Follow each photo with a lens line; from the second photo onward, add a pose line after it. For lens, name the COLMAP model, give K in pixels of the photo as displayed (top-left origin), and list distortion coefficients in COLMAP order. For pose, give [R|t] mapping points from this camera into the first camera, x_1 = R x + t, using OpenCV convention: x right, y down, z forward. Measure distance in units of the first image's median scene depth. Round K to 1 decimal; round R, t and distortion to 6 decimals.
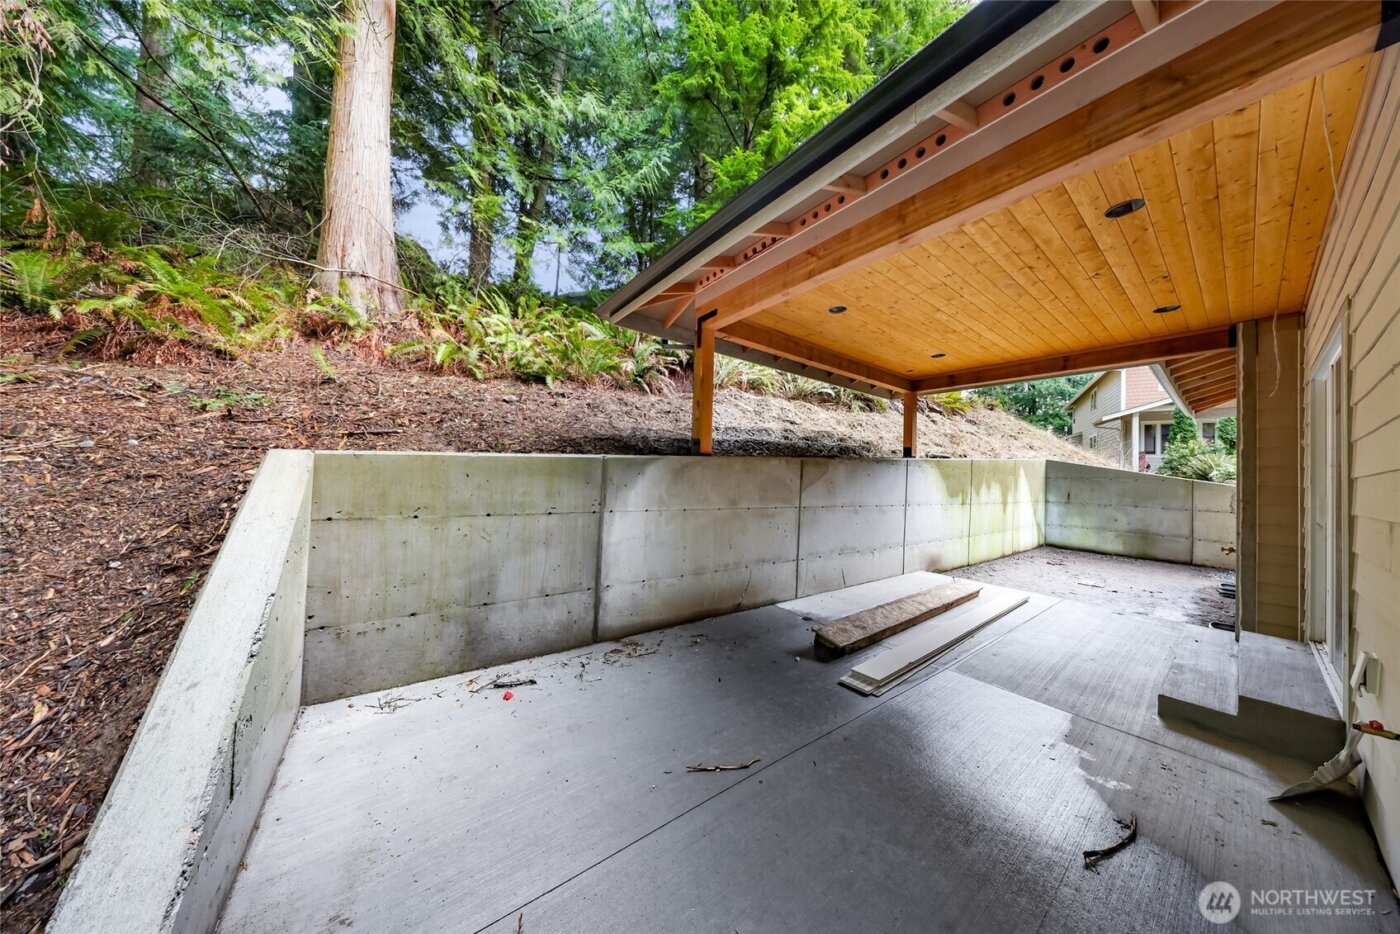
lens RADIAL K [[406.4, 0, 692.3], [0, 406.4, 465.6], [0, 0, 1]] dist [0.000387, 0.000046]
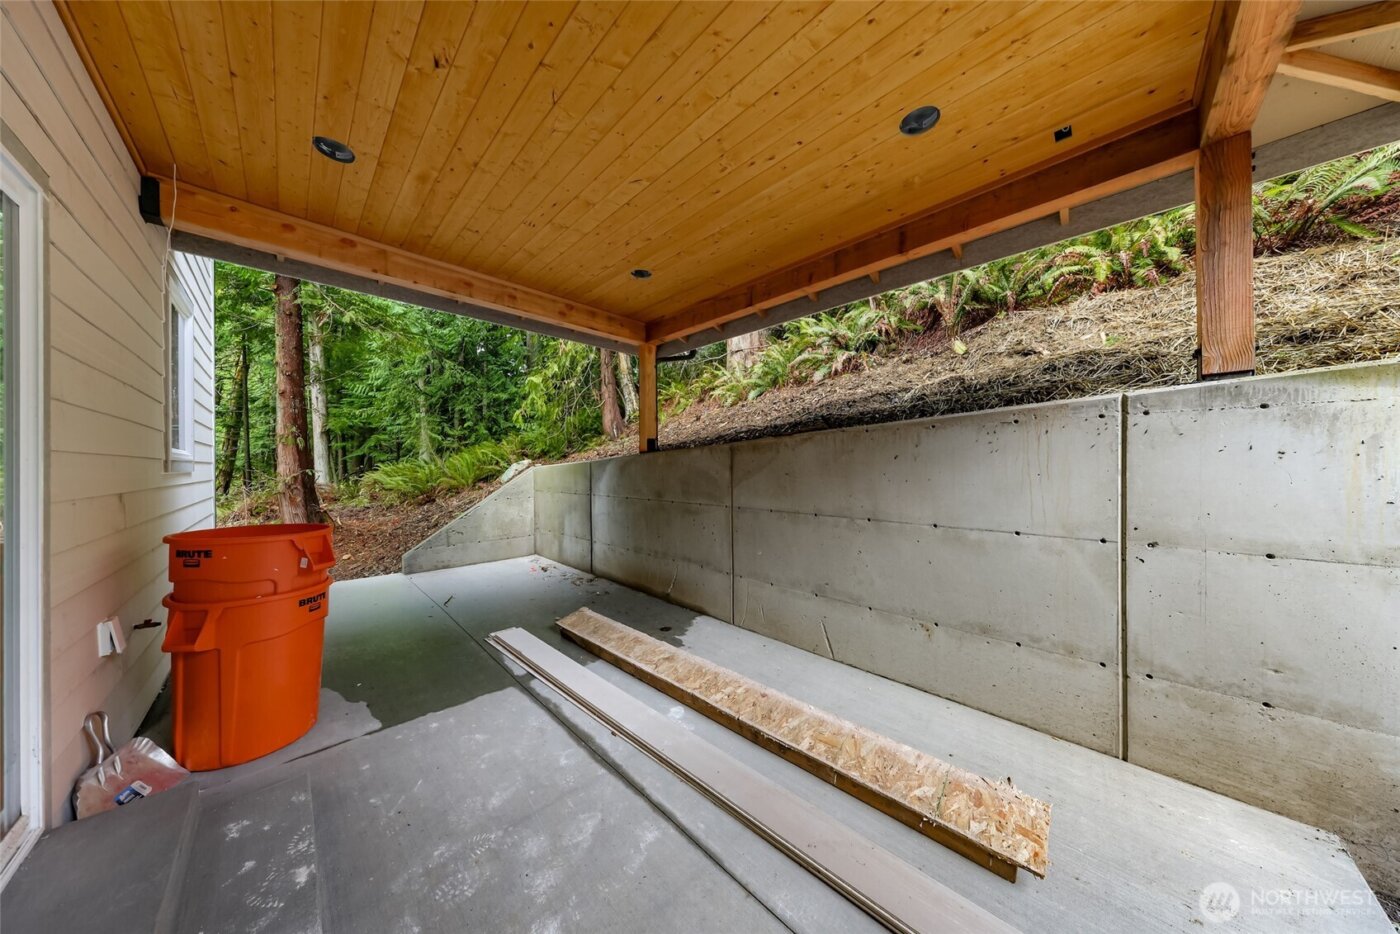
lens RADIAL K [[406.4, 0, 699.2], [0, 406.4, 467.0], [0, 0, 1]] dist [0.000387, 0.000046]
pose [[0.156497, -0.040350, -0.986854, 1.101094], [0.034929, 0.998766, -0.035298, 0.055998], [0.987061, -0.028946, 0.157714, 0.882327]]
